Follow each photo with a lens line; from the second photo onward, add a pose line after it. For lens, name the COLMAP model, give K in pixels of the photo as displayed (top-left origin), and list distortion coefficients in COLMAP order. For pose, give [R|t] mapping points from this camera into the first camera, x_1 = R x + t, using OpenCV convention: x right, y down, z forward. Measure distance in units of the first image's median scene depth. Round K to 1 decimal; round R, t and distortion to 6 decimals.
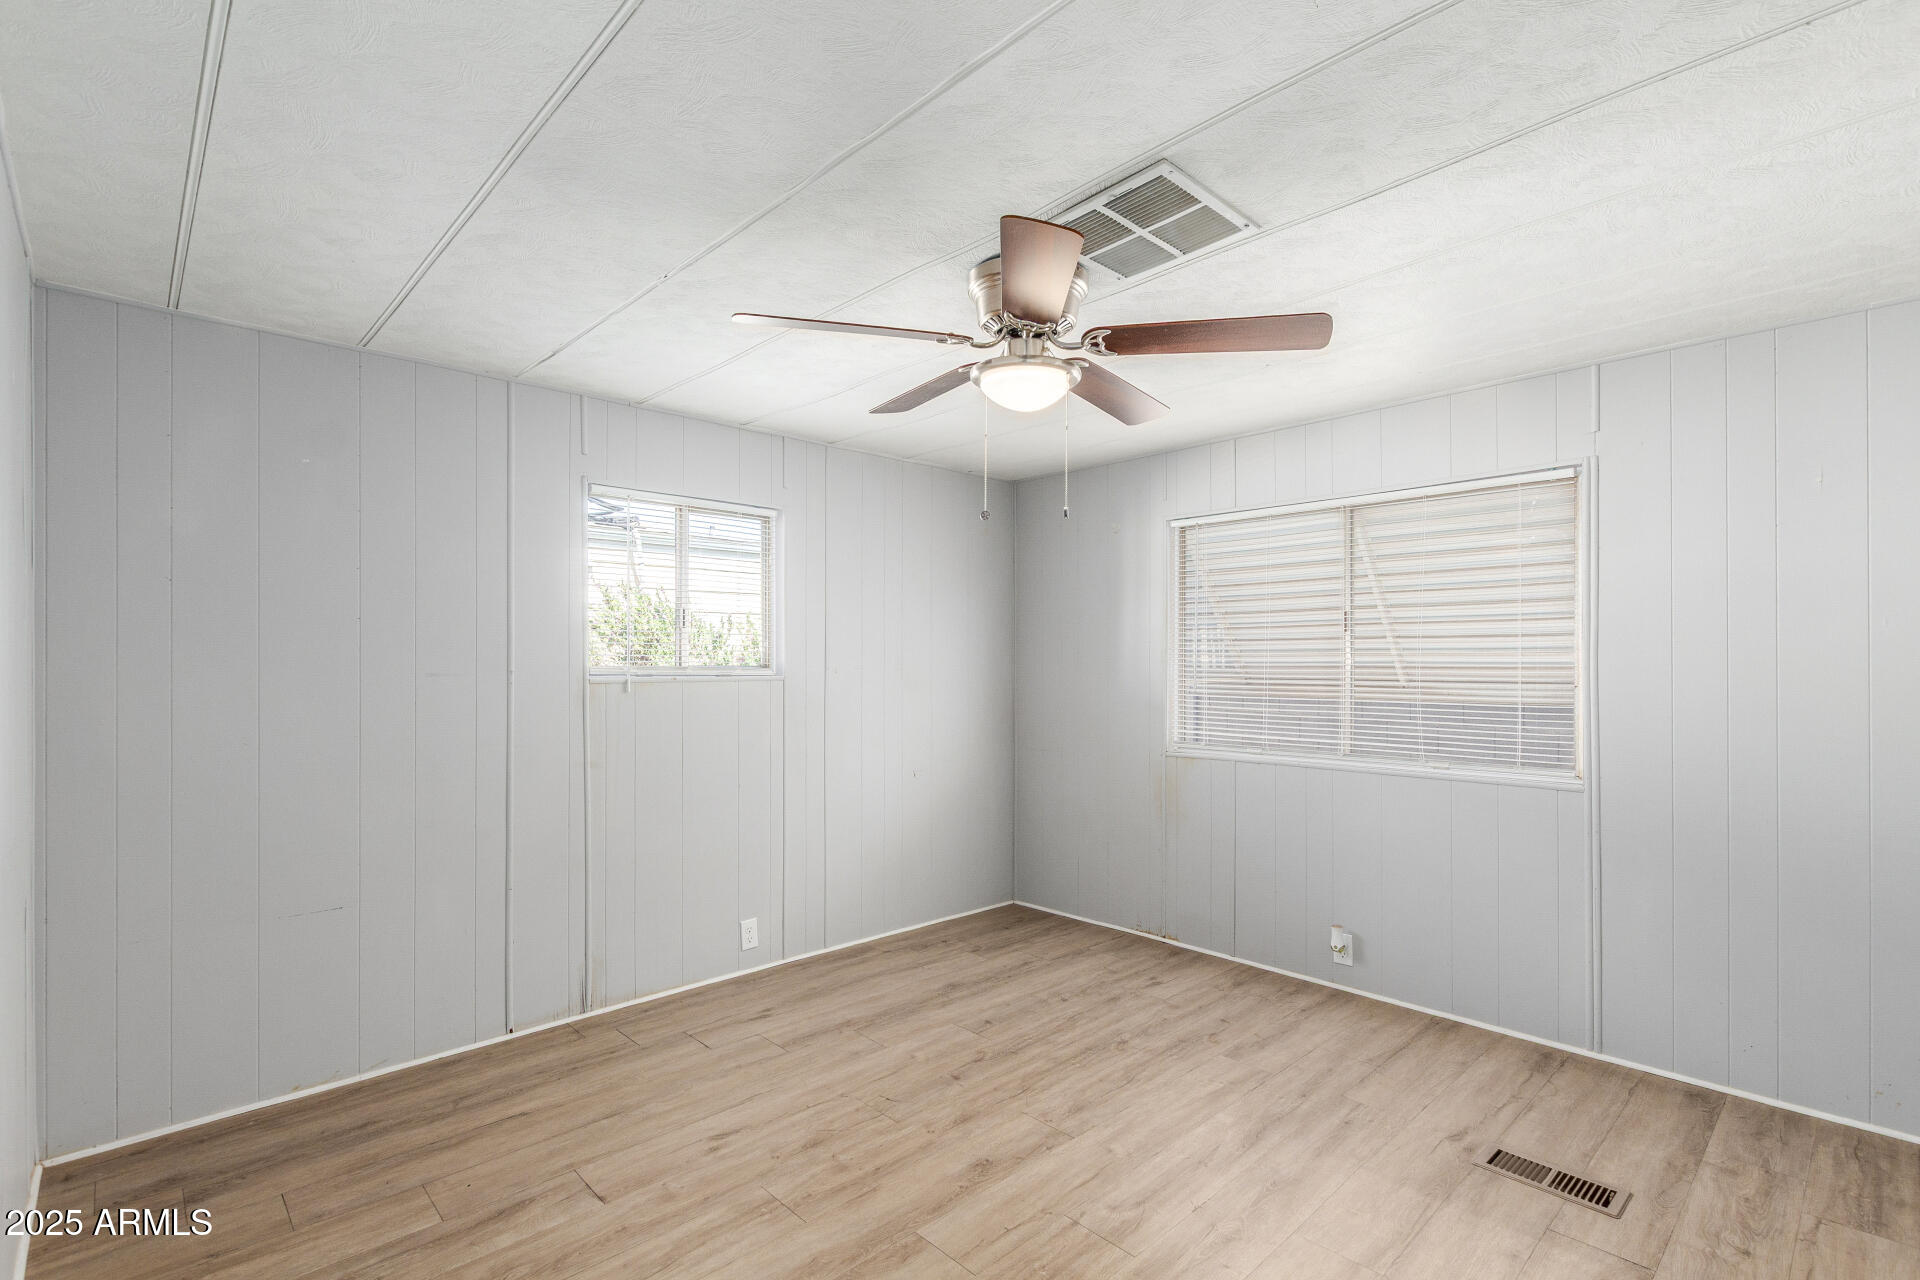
lens RADIAL K [[888.3, 0, 989.8], [0, 888.3, 656.9], [0, 0, 1]] dist [0.010013, -0.005354]
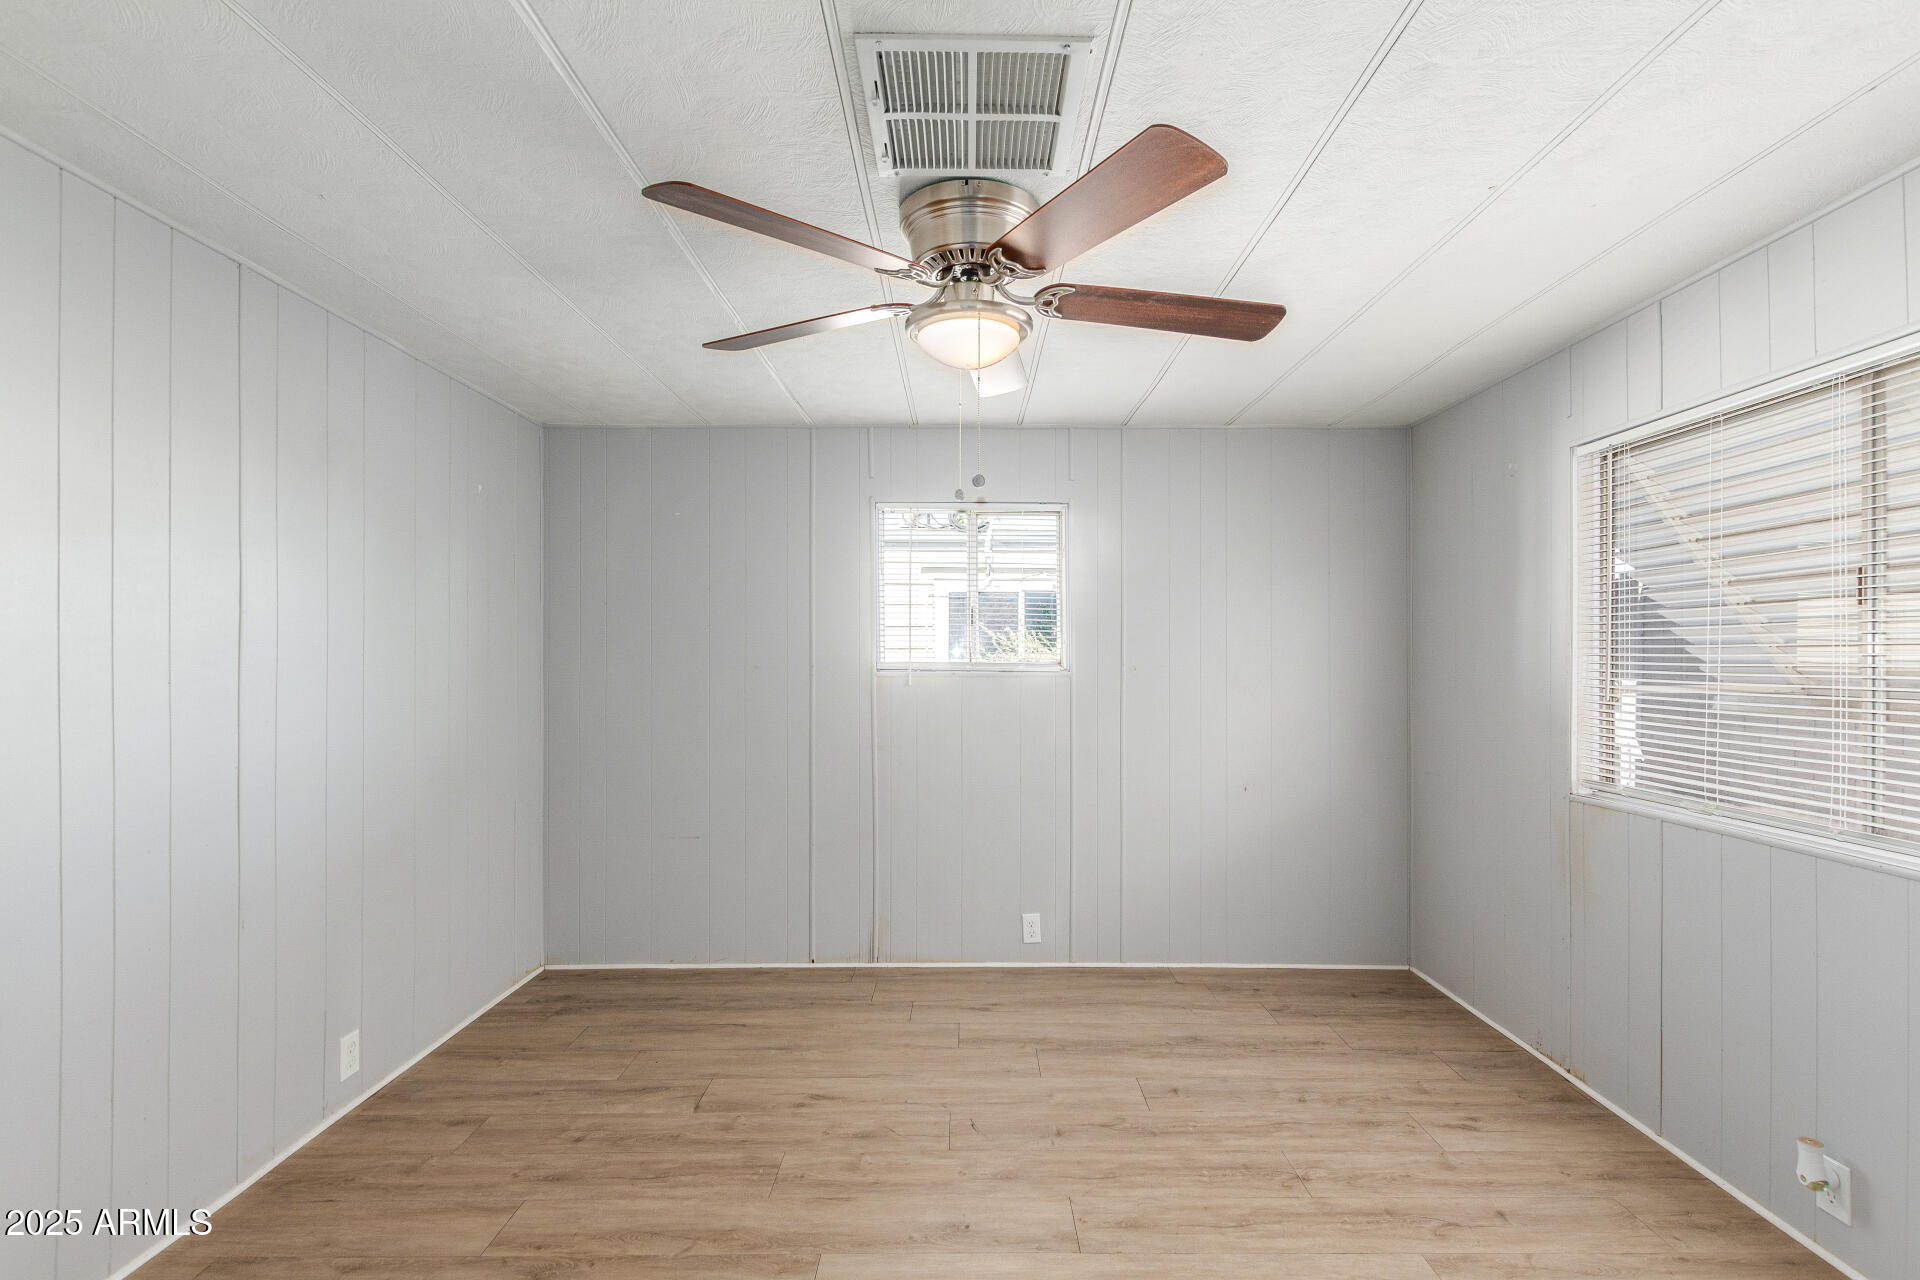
lens RADIAL K [[888.3, 0, 961.8], [0, 888.3, 653.3], [0, 0, 1]] dist [0.010013, -0.005354]
pose [[0.713855, -0.000934, -0.700293, 0.434884], [0.005195, 0.999979, 0.003963, -0.004583], [0.700274, -0.006467, 0.713844, 0.262144]]
